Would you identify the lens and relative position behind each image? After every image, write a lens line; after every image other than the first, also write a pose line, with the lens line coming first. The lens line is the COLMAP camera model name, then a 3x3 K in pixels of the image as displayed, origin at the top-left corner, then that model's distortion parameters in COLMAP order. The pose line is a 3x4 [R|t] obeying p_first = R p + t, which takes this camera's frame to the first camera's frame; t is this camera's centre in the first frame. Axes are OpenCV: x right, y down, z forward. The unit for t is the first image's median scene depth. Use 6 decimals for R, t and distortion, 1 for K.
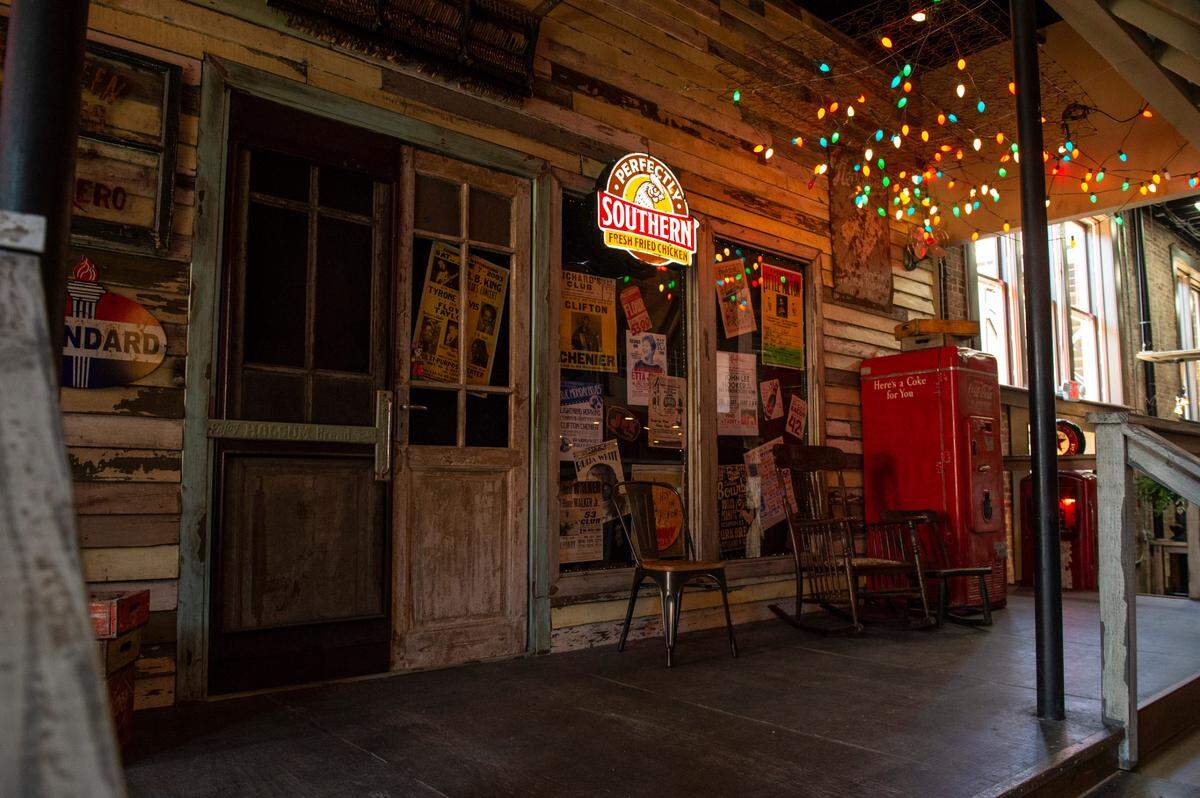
lens RADIAL K [[838.4, 0, 597.6], [0, 838.4, 412.5], [0, 0, 1]] dist [-0.056600, 0.002737]
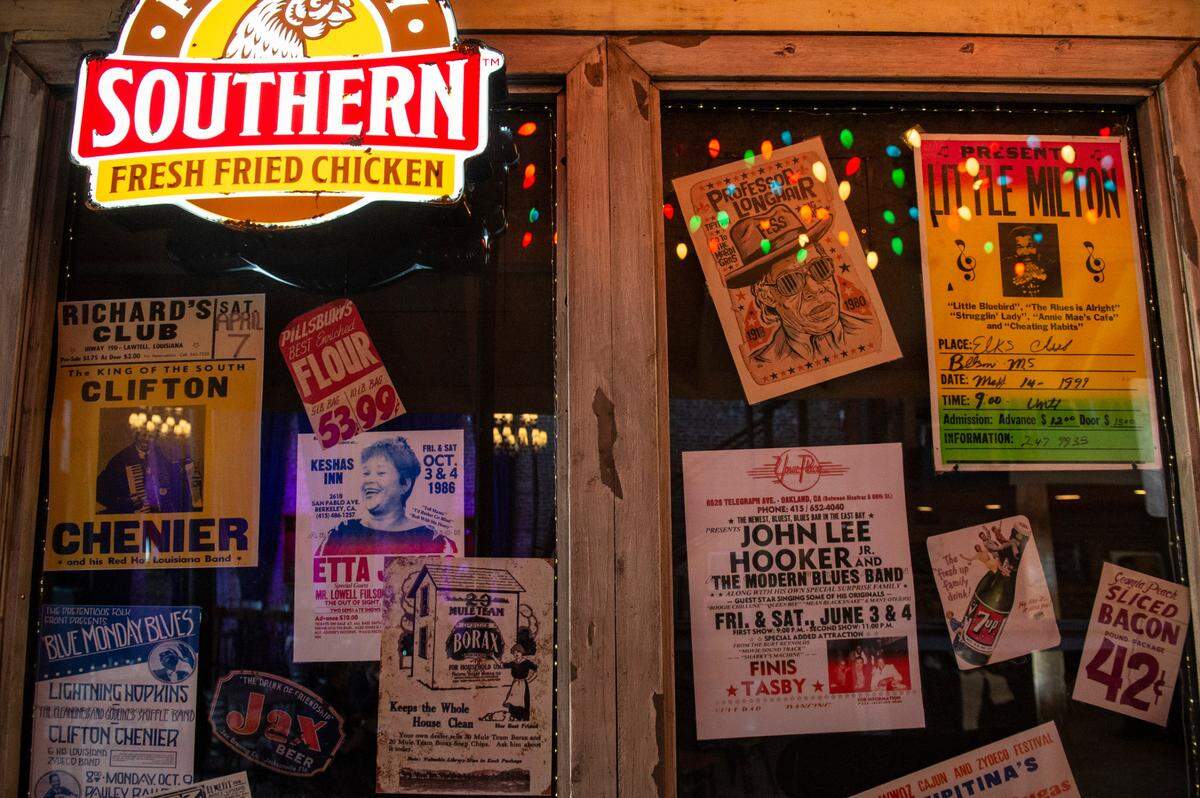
lens RADIAL K [[838.4, 0, 597.6], [0, 838.4, 412.5], [0, 0, 1]] dist [-0.056600, 0.002737]
pose [[0.765171, -0.100418, -0.635948, 0.339609], [0.063580, 0.994719, -0.080570, -0.072420], [0.640680, 0.021216, 0.767515, 0.818120]]
